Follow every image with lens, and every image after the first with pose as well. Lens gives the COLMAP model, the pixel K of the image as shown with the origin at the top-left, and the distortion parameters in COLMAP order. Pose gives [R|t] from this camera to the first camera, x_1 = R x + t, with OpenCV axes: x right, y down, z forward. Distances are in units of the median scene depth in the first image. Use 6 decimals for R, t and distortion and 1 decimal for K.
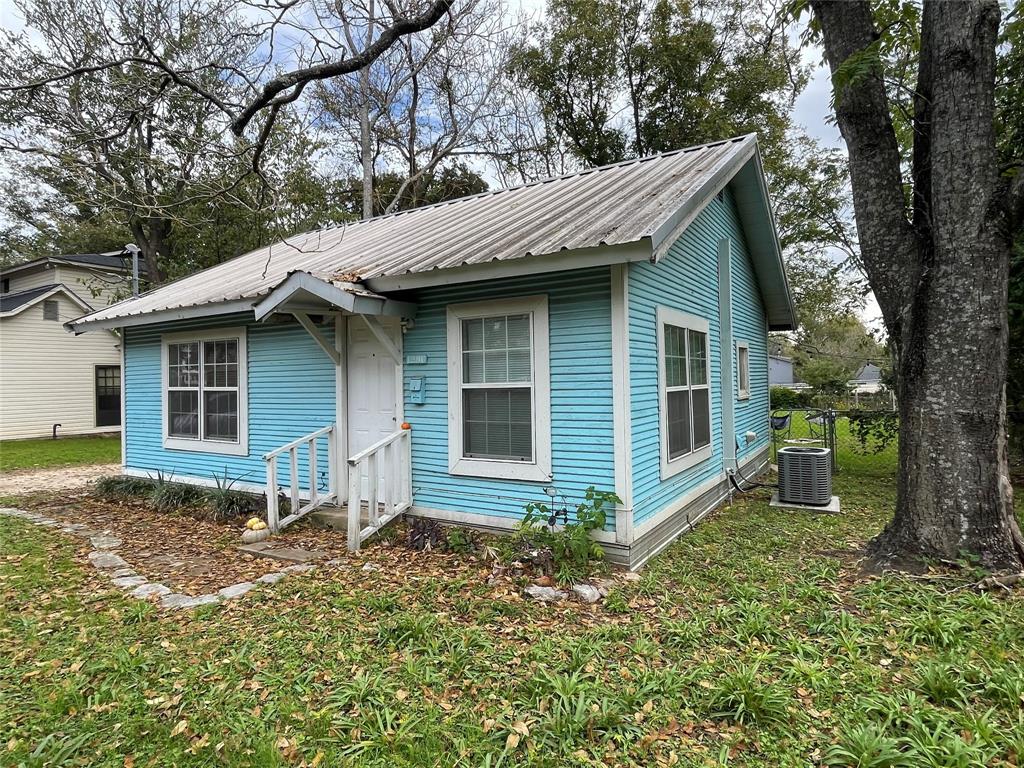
lens RADIAL K [[626.2, 0, 512.0], [0, 626.2, 384.0], [0, 0, 1]] dist [0.001511, 0.000287]
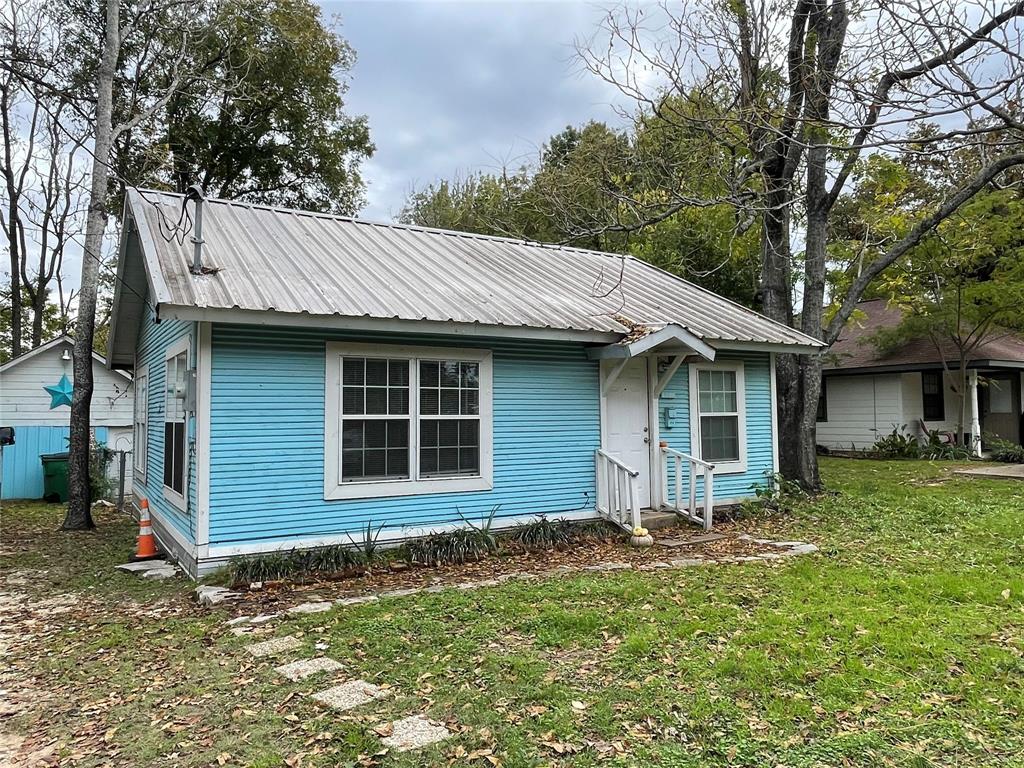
lens RADIAL K [[743.7, 0, 512.0], [0, 743.7, 384.0], [0, 0, 1]] dist [-0.001557, -0.000255]
pose [[0.421595, 0.045178, 0.905658, -1.761937], [-0.001411, 0.998790, -0.049167, 0.016346], [-0.906783, 0.019451, 0.421149, 0.627236]]
